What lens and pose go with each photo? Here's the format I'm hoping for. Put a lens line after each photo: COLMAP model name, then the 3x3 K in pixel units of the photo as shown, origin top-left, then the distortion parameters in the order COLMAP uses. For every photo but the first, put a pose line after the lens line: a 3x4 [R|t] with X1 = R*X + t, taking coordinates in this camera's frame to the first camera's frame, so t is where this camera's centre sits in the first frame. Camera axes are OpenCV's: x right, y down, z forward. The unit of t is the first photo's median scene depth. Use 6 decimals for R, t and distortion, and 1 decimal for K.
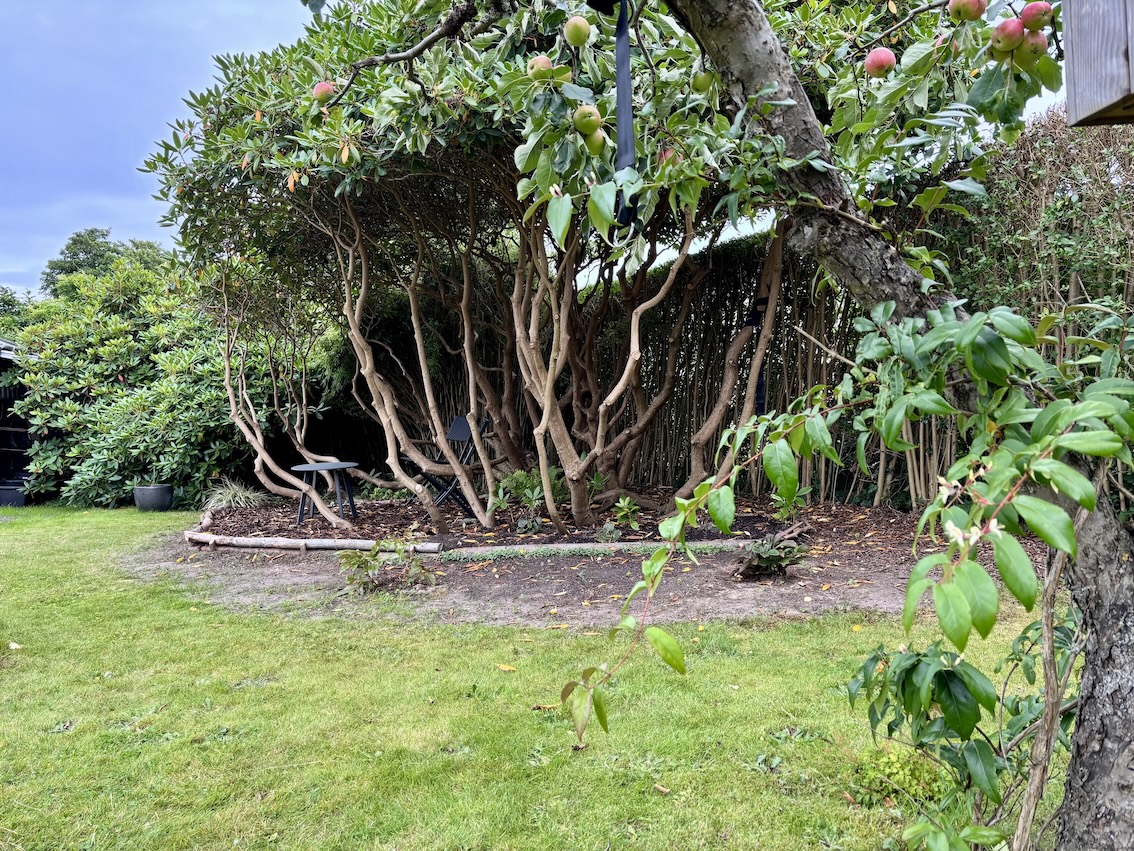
lens RADIAL K [[852.5, 0, 567.8], [0, 852.5, 426.3], [0, 0, 1]] dist [0.042845, -0.014458]
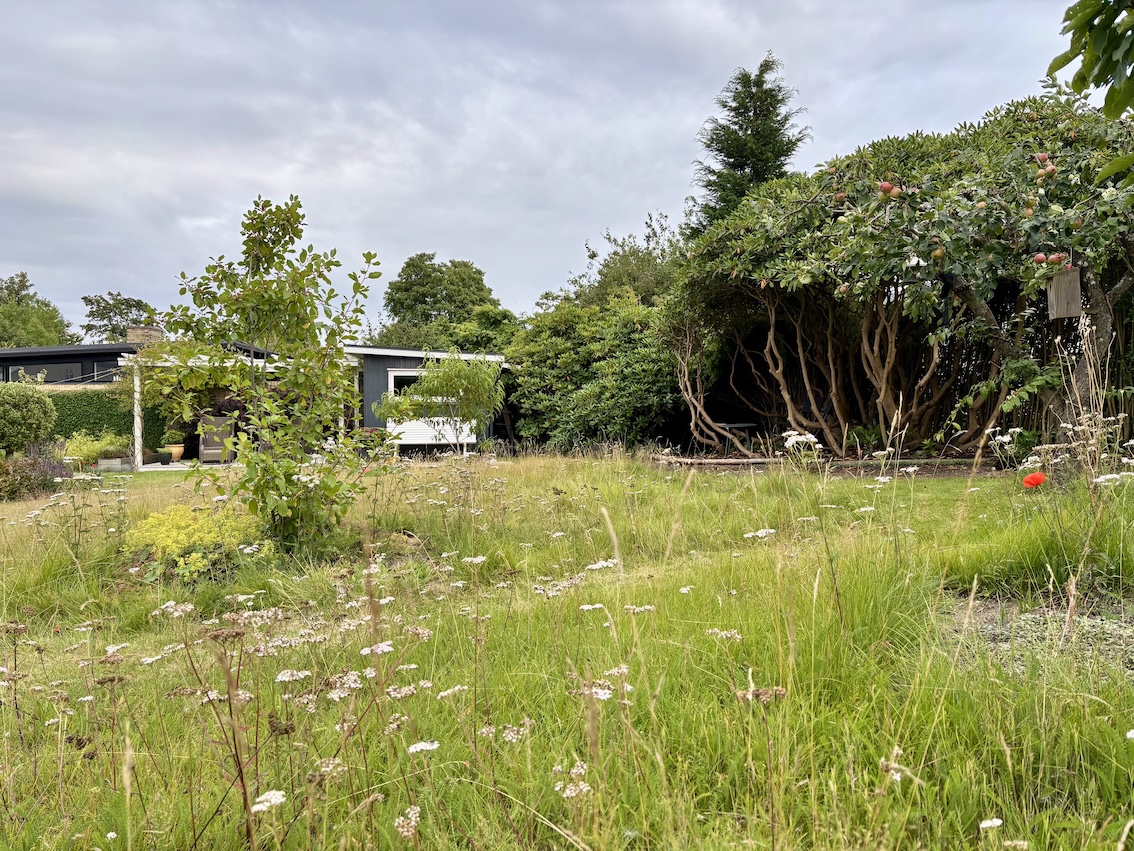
lens RADIAL K [[852.5, 0, 561.6], [0, 852.5, 426.3], [0, 0, 1]] dist [0.042845, -0.014458]
pose [[0.952726, -0.004494, -0.303798, -0.065567], [0.006960, 0.999951, 0.007035, 0.022541], [0.303751, -0.008817, 0.952711, -0.524820]]
